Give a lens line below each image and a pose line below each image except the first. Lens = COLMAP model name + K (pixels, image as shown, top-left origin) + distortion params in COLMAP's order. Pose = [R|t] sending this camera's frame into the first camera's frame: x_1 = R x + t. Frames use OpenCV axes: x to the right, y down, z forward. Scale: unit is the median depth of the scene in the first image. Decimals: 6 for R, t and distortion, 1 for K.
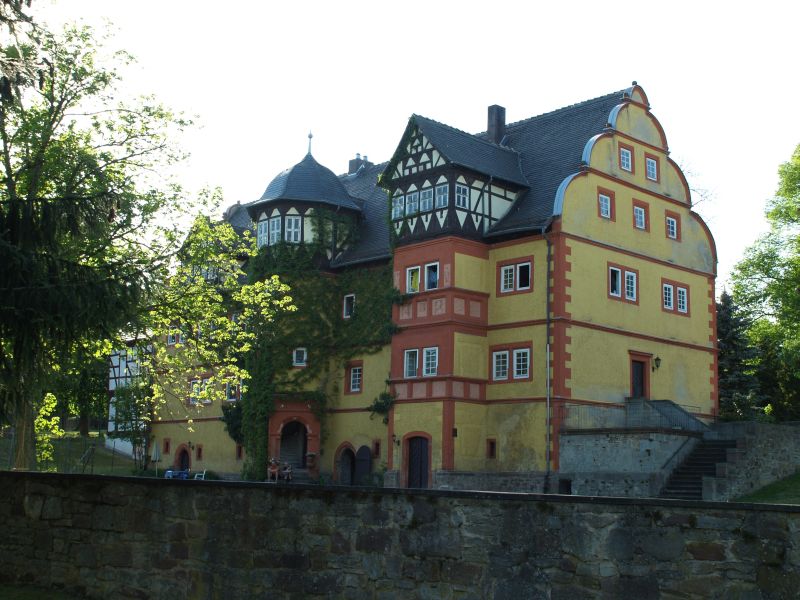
lens RADIAL K [[1134.9, 0, 405.0], [0, 1134.9, 303.6], [0, 0, 1]] dist [0.013609, 0.000000]
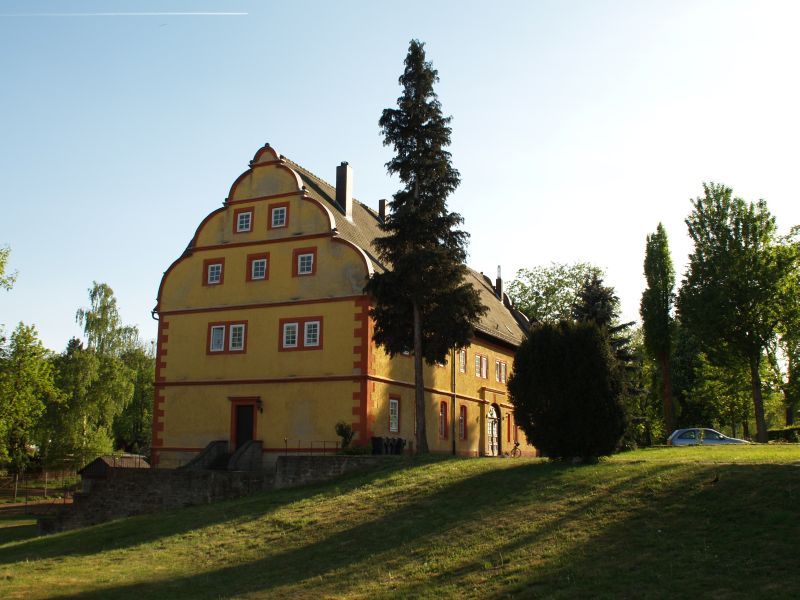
lens RADIAL K [[865.6, 0, 376.6], [0, 865.6, 289.7], [0, 0, 1]] dist [-0.102894, 0.000000]
pose [[0.315589, -0.204590, -0.926578, 1.044971], [0.151700, 0.974799, -0.163568, 0.098292], [0.936691, -0.088941, 0.338672, 0.869153]]
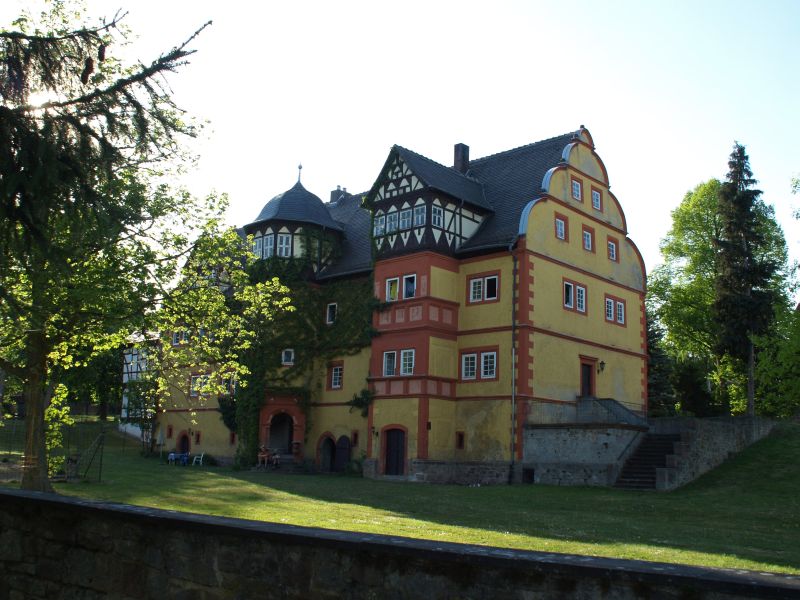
lens RADIAL K [[865.6, 0, 402.1], [0, 865.6, 300.5], [0, 0, 1]] dist [-0.102894, 0.000000]
pose [[0.998305, 0.019611, 0.054803, -0.030511], [-0.018256, 0.999517, -0.025131, 0.011470], [-0.055270, 0.024088, 0.998181, 0.142485]]
